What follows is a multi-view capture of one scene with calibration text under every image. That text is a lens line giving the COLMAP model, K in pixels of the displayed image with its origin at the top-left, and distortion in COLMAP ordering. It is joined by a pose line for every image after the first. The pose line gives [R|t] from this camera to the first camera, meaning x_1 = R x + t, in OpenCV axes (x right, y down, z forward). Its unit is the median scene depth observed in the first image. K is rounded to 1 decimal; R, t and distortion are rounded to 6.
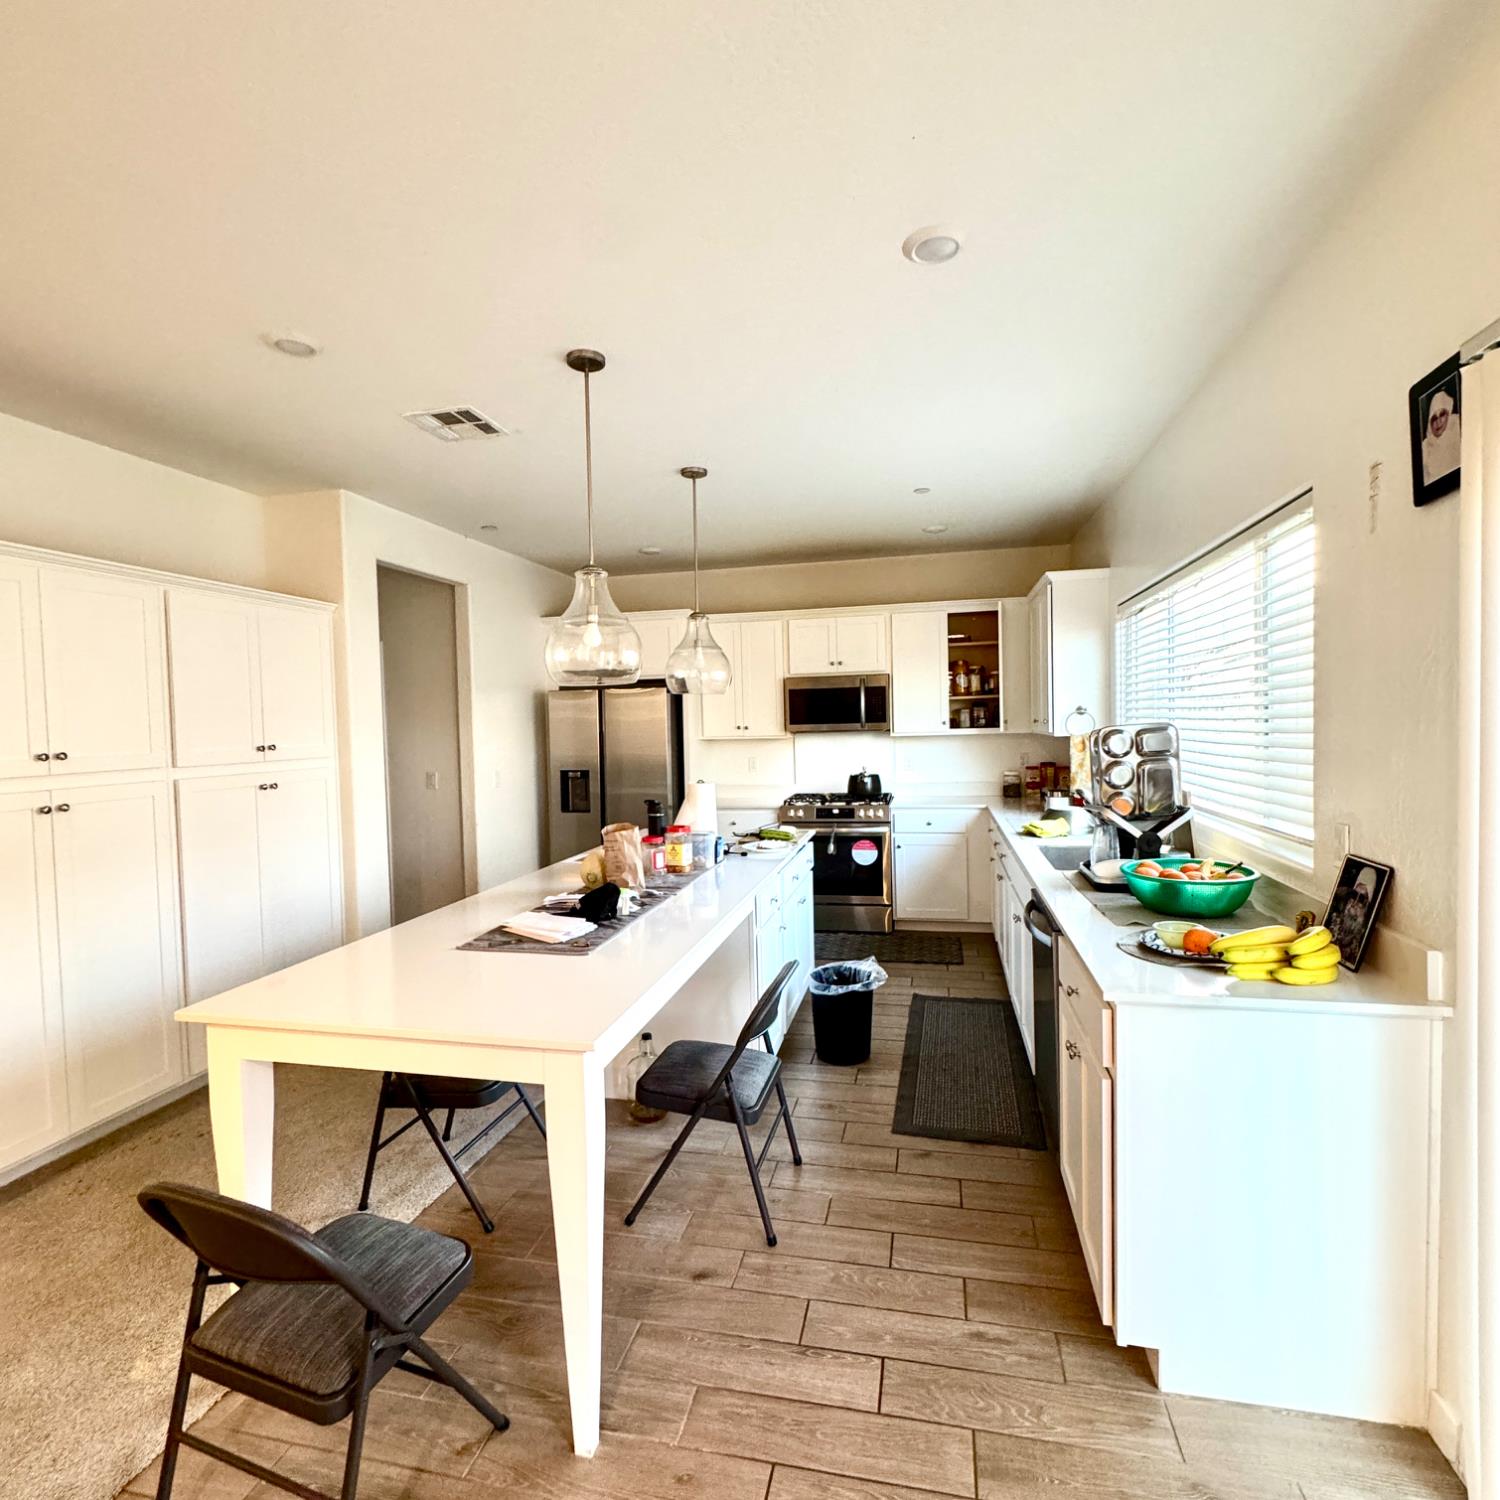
lens RADIAL K [[805.1, 0, 750.0], [0, 805.1, 750.0], [0, 0, 1]] dist [-0.002436, 0.000597]
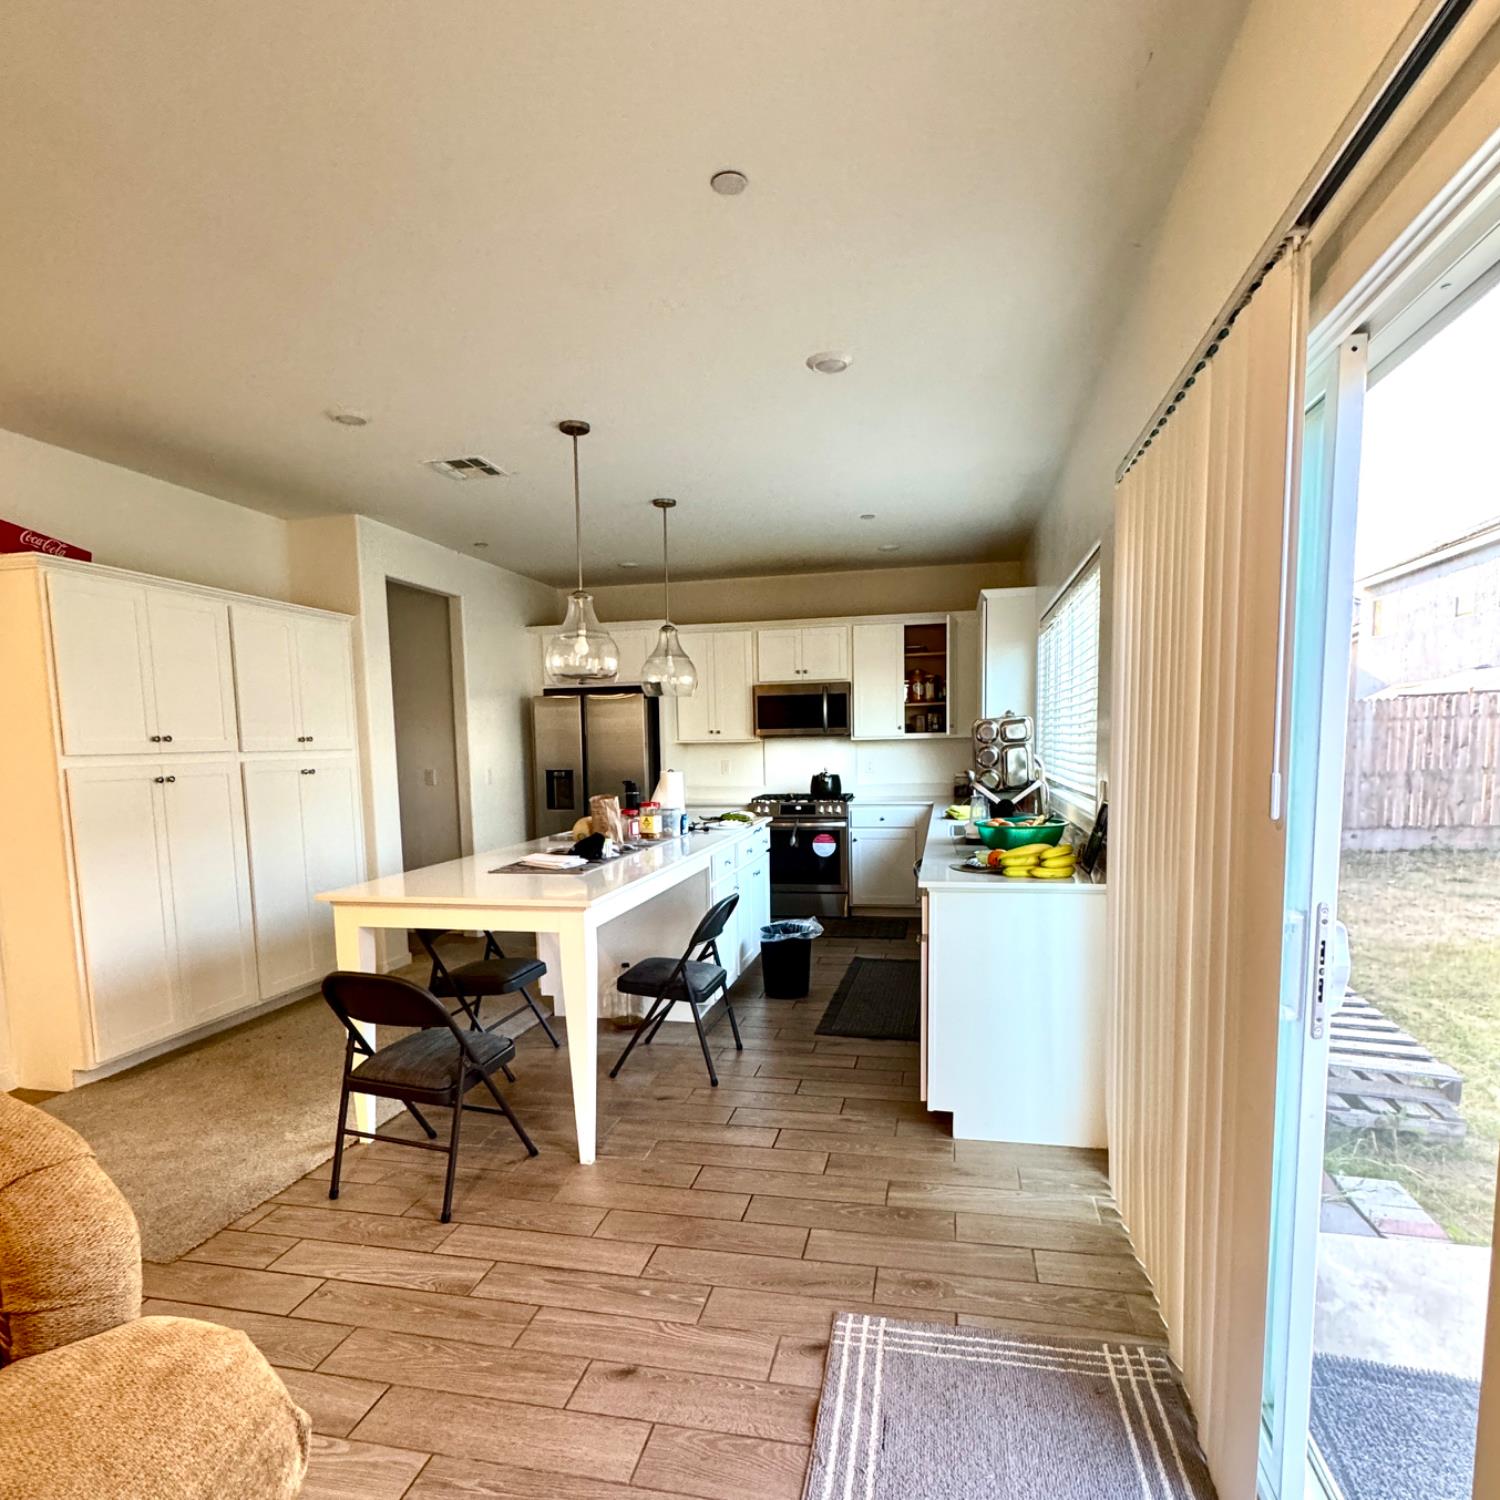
lens RADIAL K [[895.4, 0, 750.3], [0, 895.4, 837.2], [0, 0, 1]] dist [-0.003357, -0.000133]
pose [[0.999958, 0.004030, 0.008214, 0.044388], [-0.004611, 0.997399, 0.071937, 0.040793], [-0.007903, -0.071972, 0.997375, -0.314307]]
